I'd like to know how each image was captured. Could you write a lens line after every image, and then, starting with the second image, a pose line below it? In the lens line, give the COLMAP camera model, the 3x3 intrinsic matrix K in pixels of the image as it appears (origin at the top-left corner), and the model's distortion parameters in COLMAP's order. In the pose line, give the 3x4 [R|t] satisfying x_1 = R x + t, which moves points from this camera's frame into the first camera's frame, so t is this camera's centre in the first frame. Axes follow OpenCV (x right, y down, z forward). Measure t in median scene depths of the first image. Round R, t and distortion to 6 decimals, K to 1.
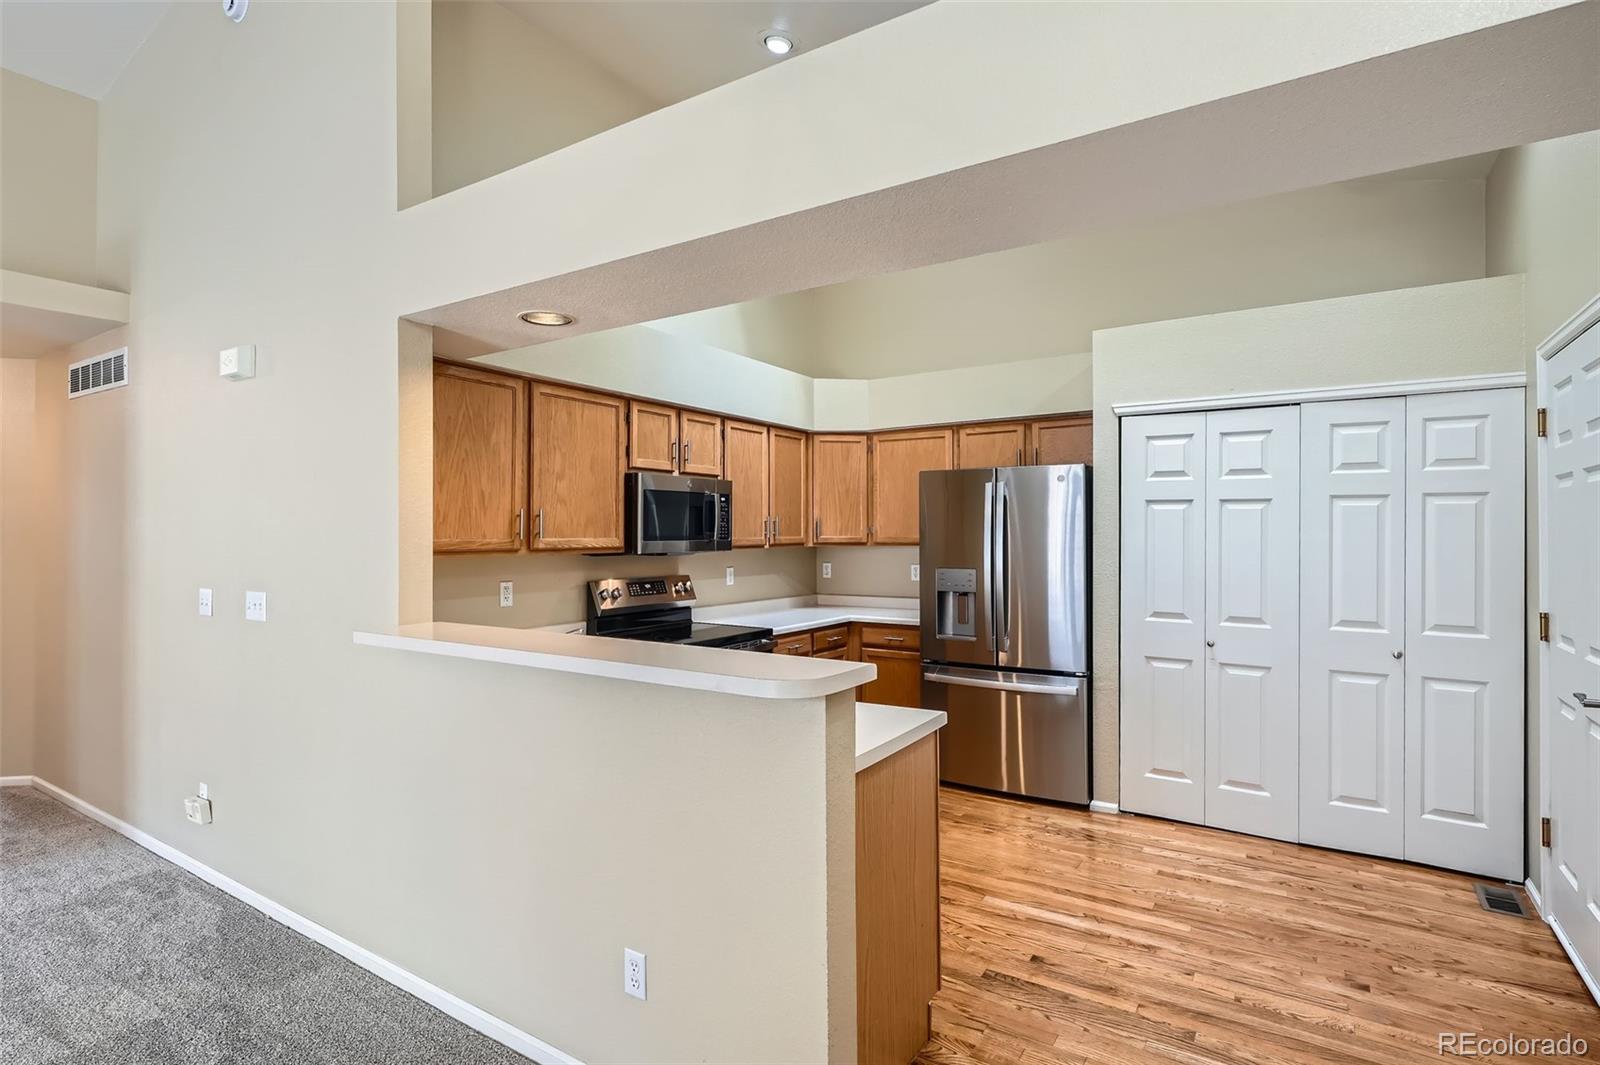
lens RADIAL K [[779.9, 0, 774.8], [0, 779.9, 536.3], [0, 0, 1]] dist [0.001593, -0.000223]
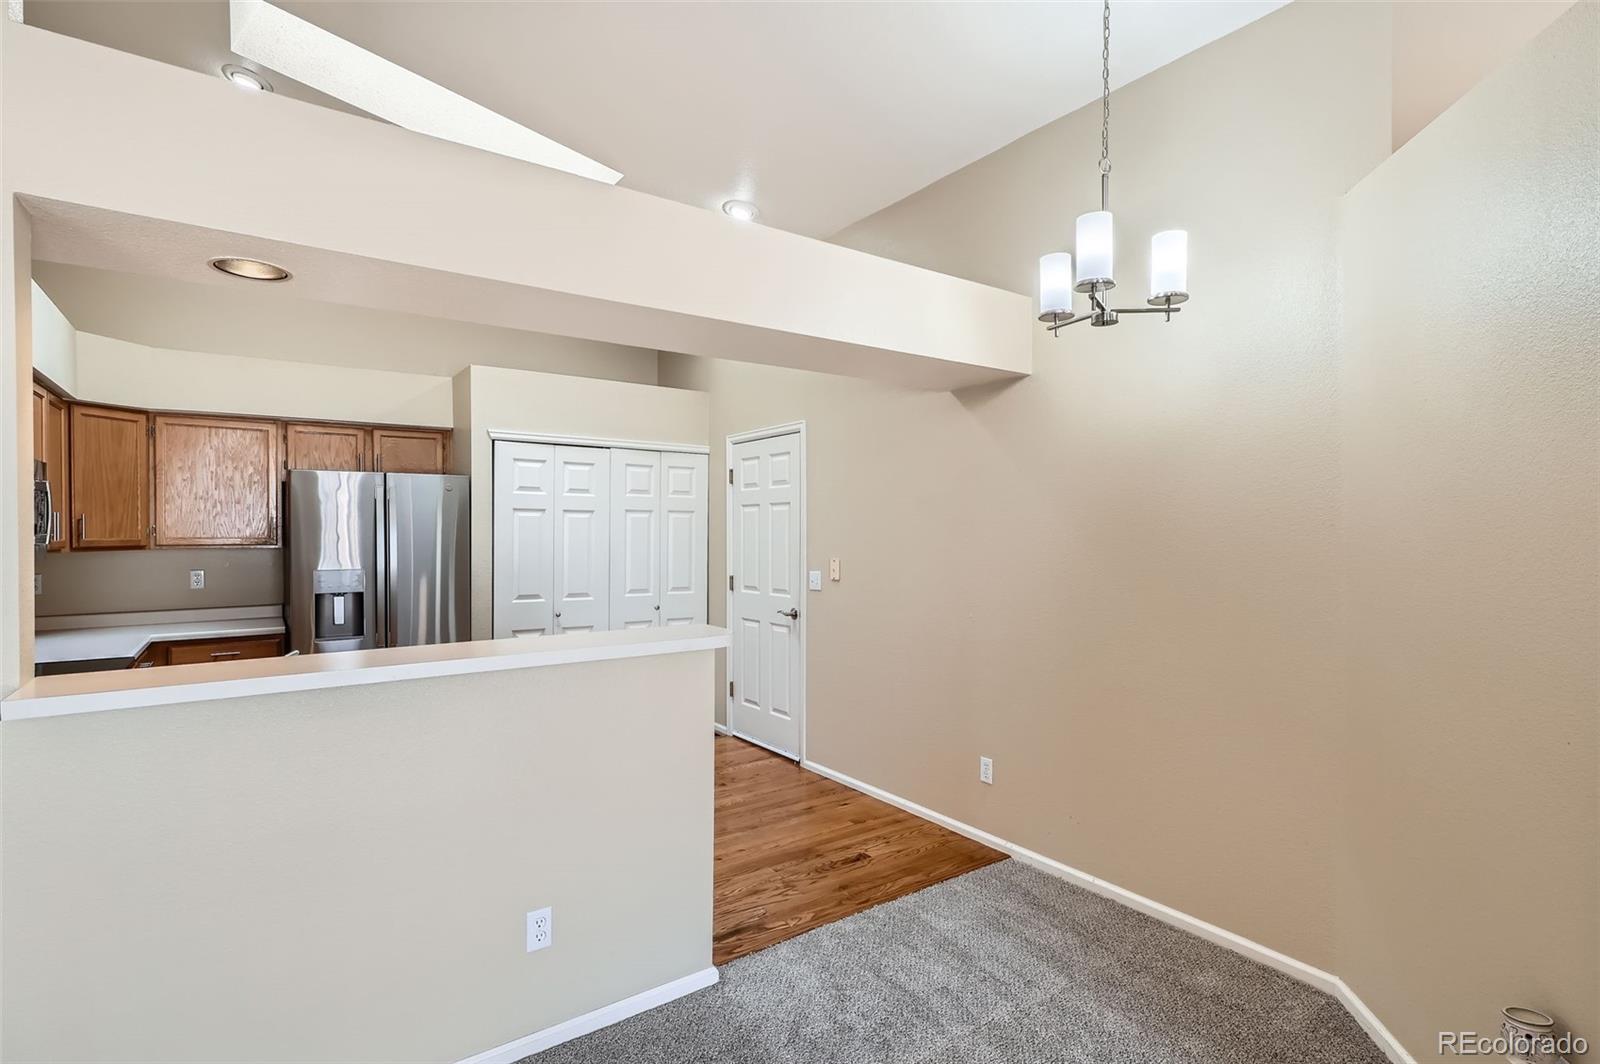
lens RADIAL K [[779.9, 0, 790.4], [0, 779.9, 542.8], [0, 0, 1]] dist [0.001593, -0.000223]
pose [[0.361799, -0.013960, 0.932151, -0.538950], [0.003035, 0.999900, 0.013797, -0.006242], [-0.932251, -0.002163, 0.361806, 0.120670]]
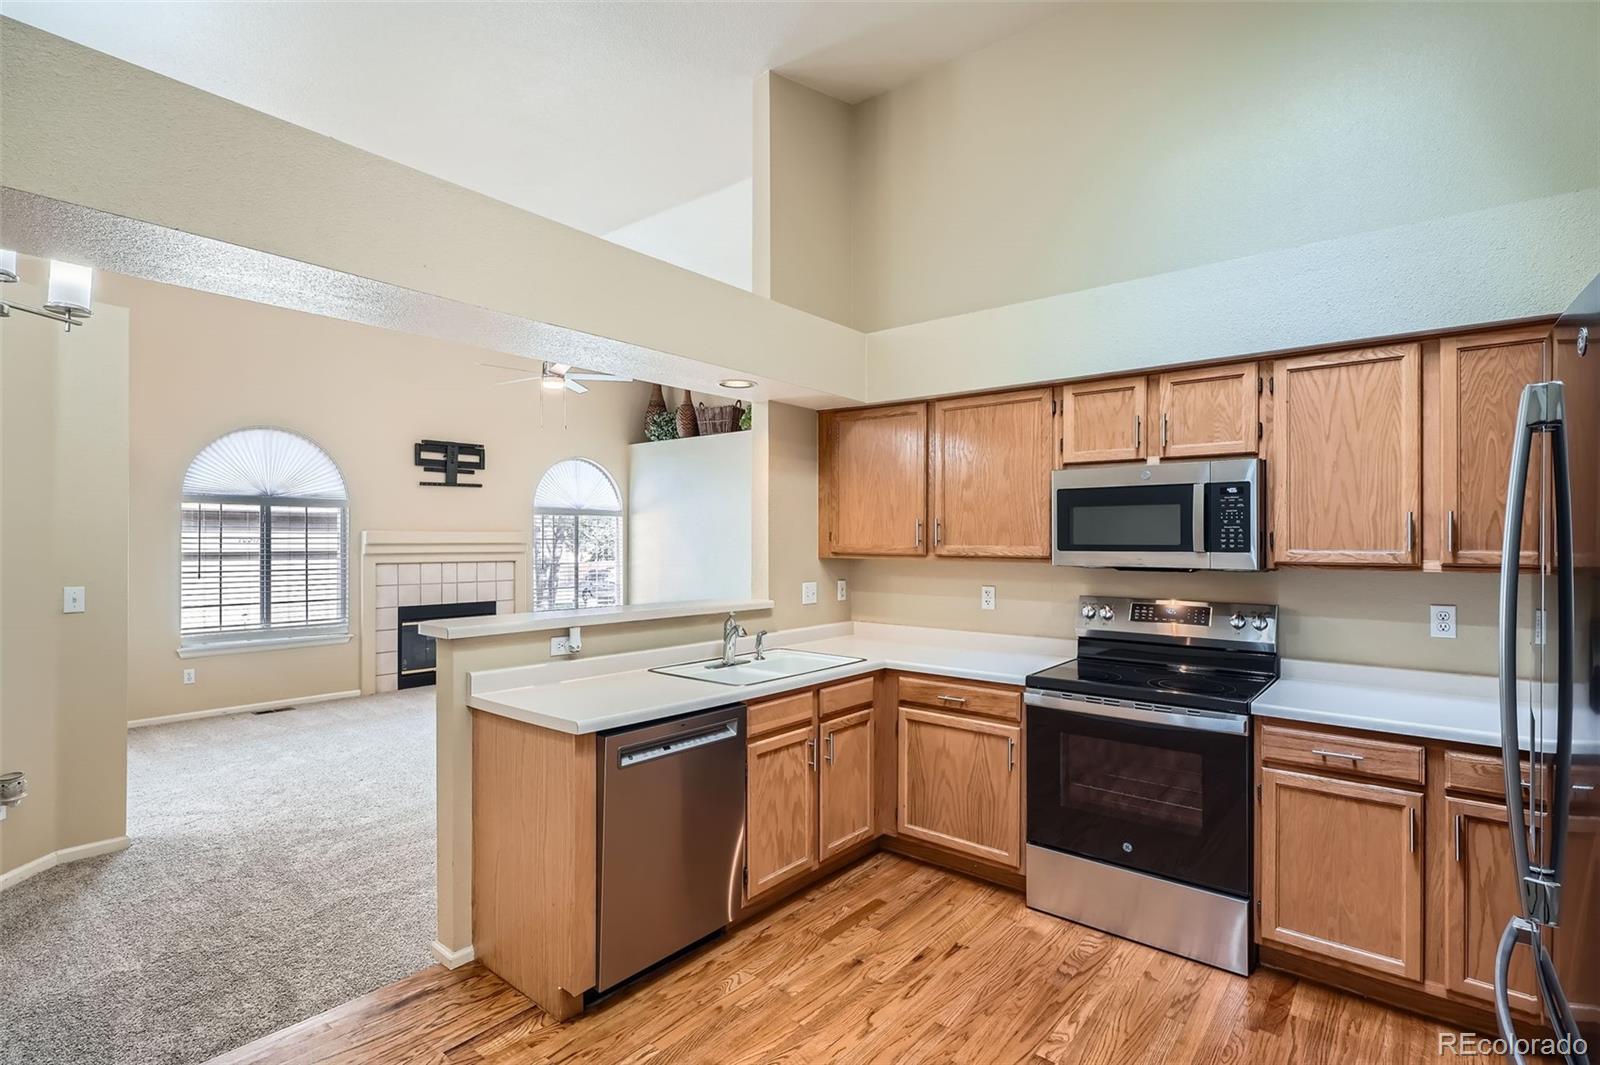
lens RADIAL K [[779.9, 0, 809.7], [0, 779.9, 529.4], [0, 0, 1]] dist [0.001593, -0.000223]
pose [[-0.084372, -0.009538, -0.996389, 0.683214], [-0.004690, 0.999947, -0.009175, -0.006939], [0.996423, 0.003899, -0.084412, 0.781212]]
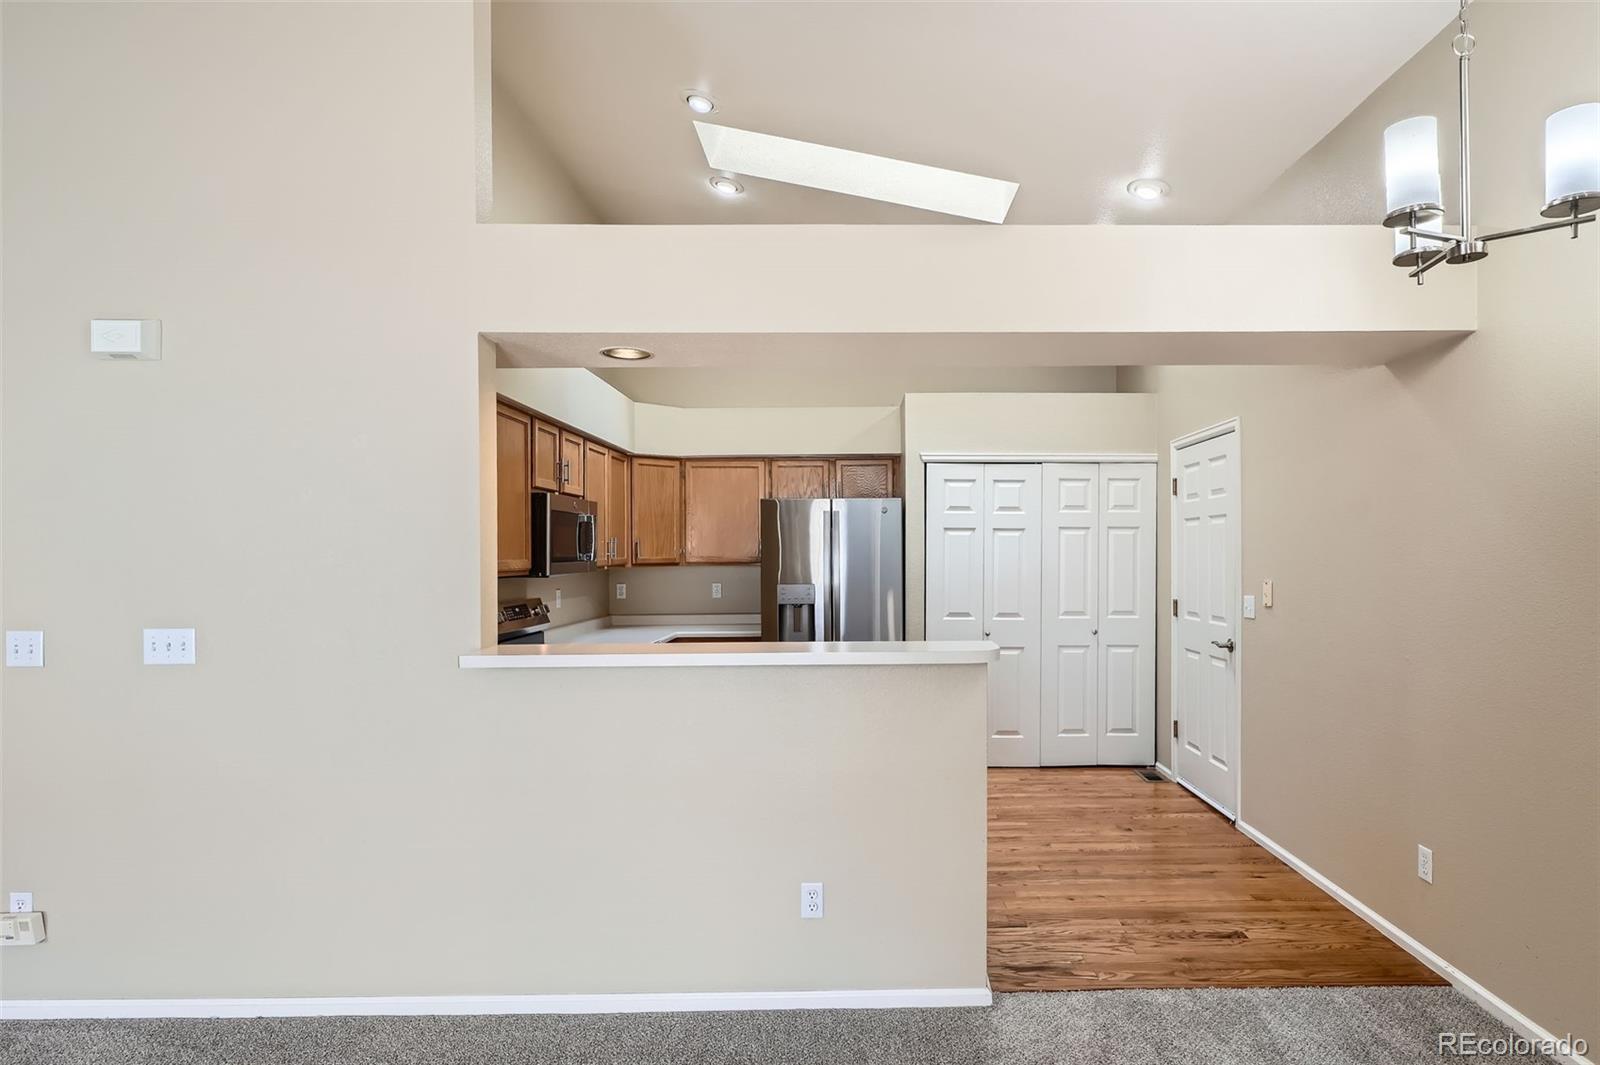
lens RADIAL K [[847.6, 0, 858.2], [0, 847.6, 561.4], [0, 0, 1]] dist [-0.000008, -0.000471]
pose [[0.827007, -0.008589, 0.562125, -0.439366], [0.005674, 0.999960, 0.006931, -0.000679], [-0.562162, -0.002542, 0.827023, -0.094457]]
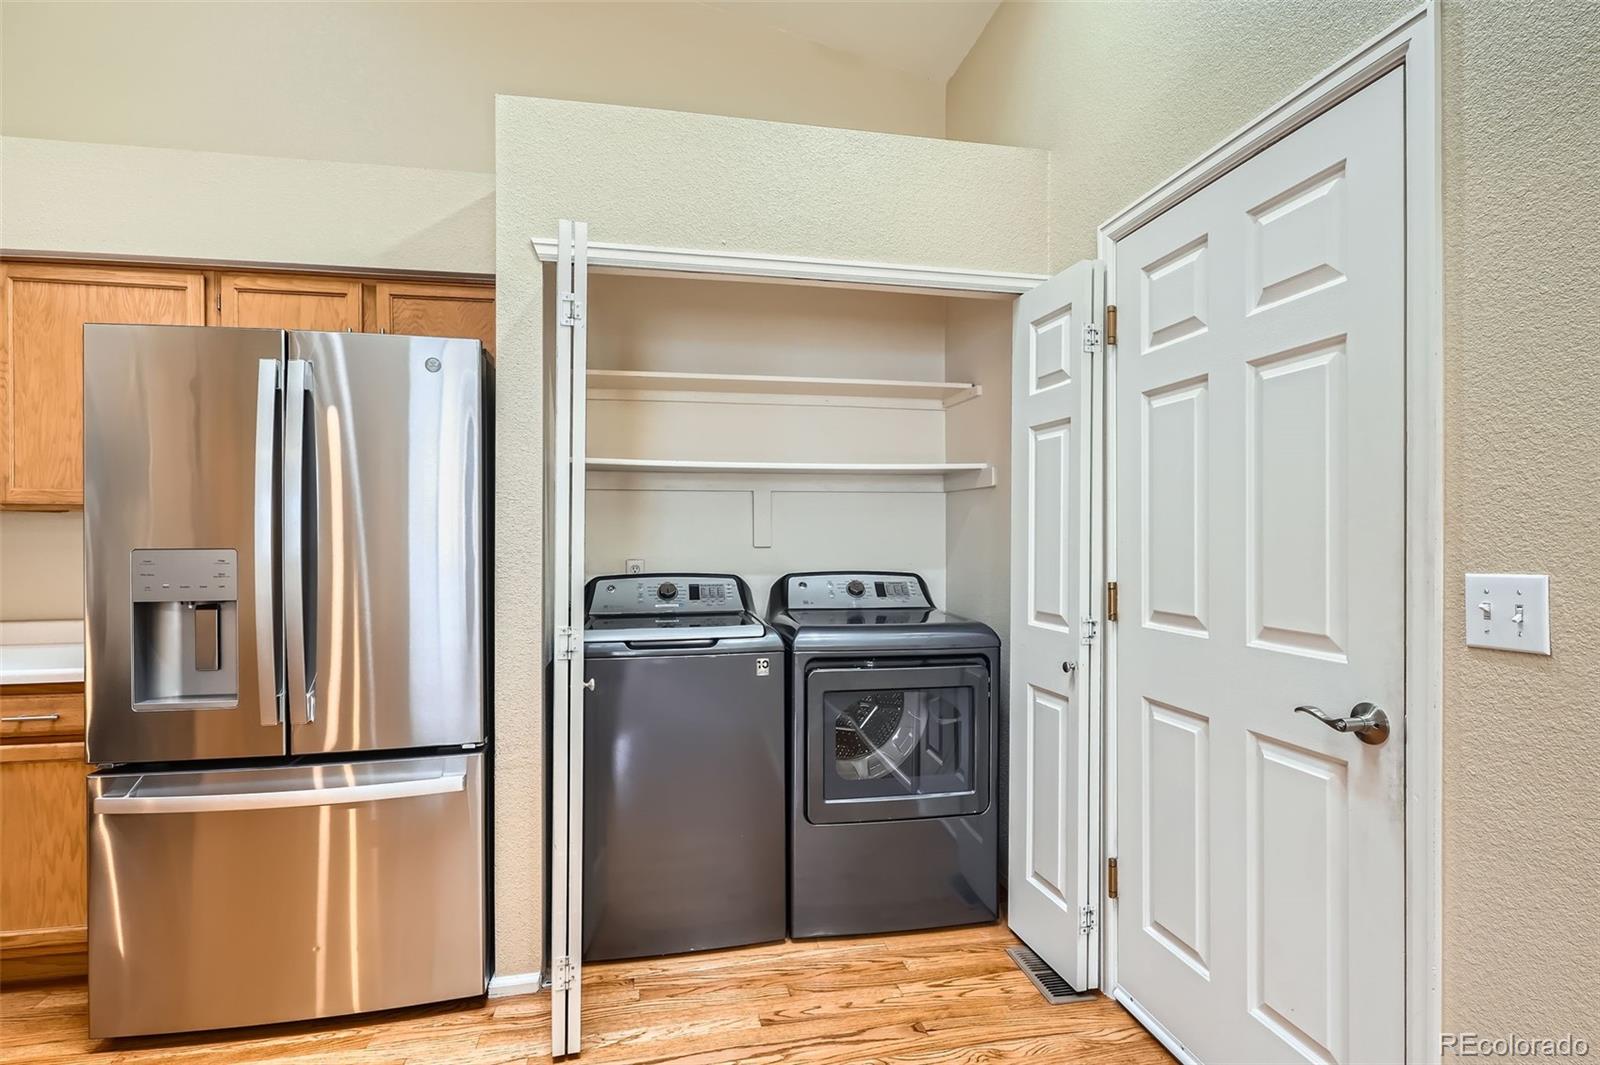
lens RADIAL K [[779.9, 0, 806.1], [0, 779.9, 525.4], [0, 0, 1]] dist [0.001593, -0.000223]
pose [[0.693959, 0.006400, 0.719986, 0.178543], [0.001932, 0.999940, -0.010751, 0.036806], [-0.720012, 0.008852, 0.693905, 0.496570]]
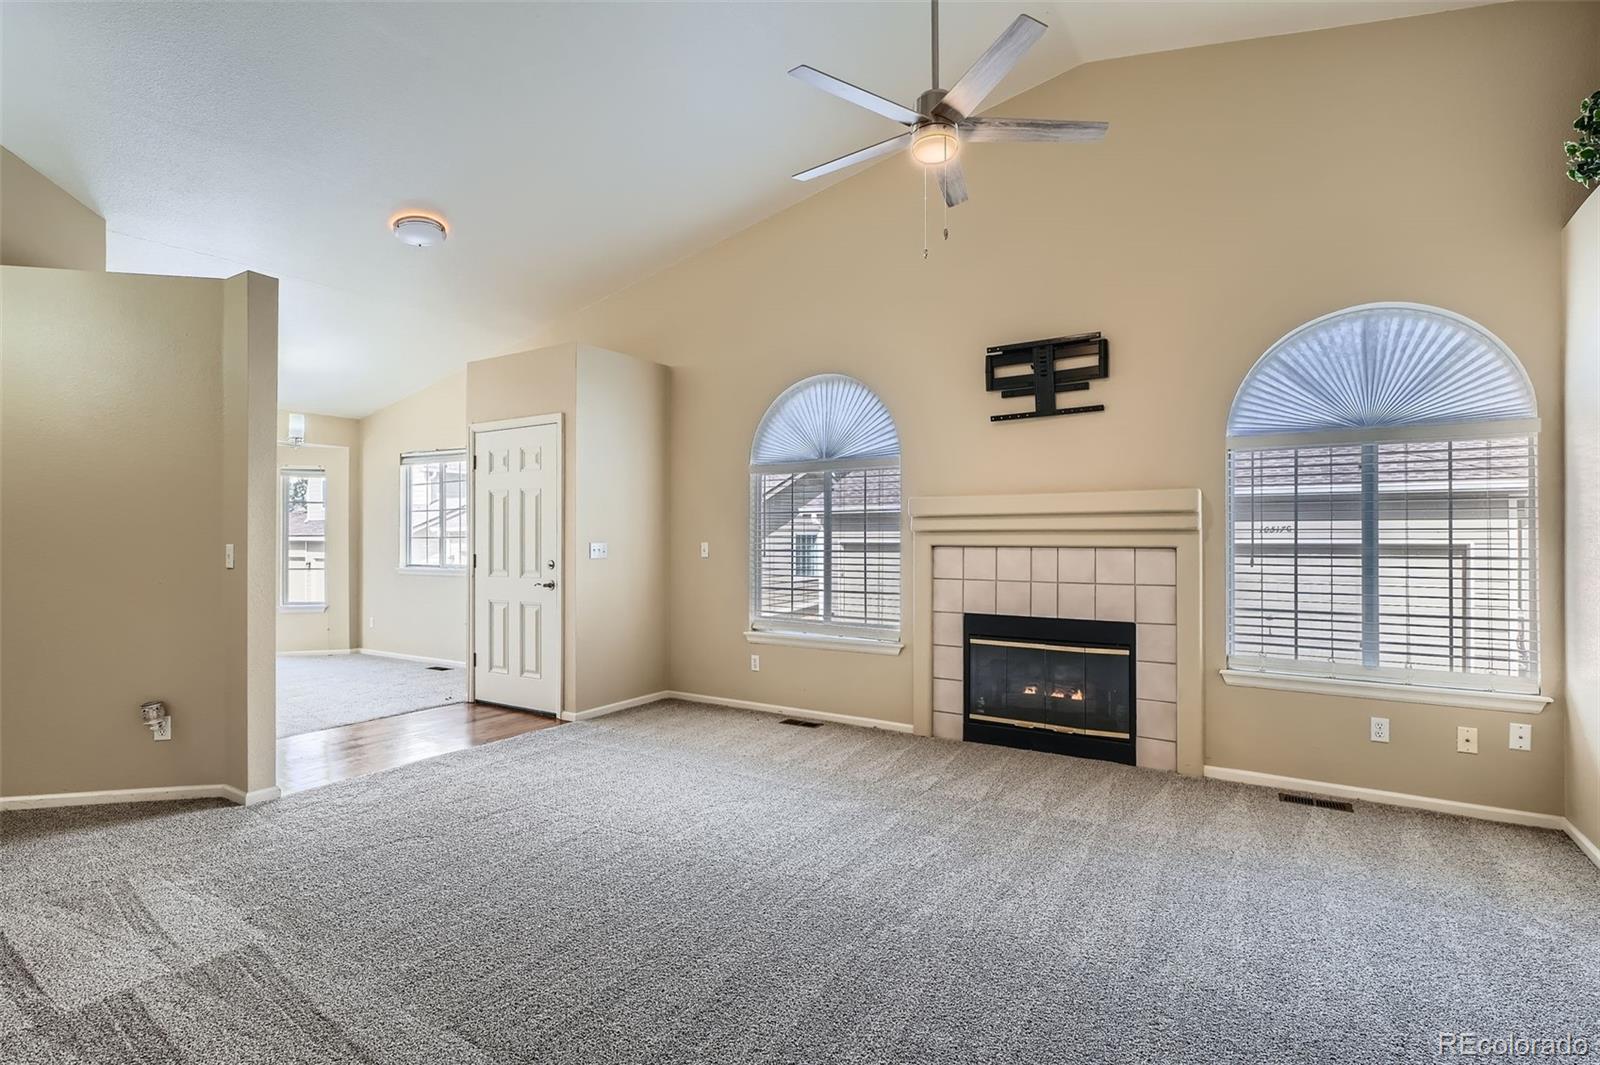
lens RADIAL K [[779.9, 0, 796.9], [0, 779.9, 533.4], [0, 0, 1]] dist [0.001593, -0.000223]
pose [[-0.999763, 0.003489, -0.021478, -0.792155], [0.003539, 0.999991, -0.002278, 0.043098], [0.021469, -0.002353, -0.999767, 0.849343]]
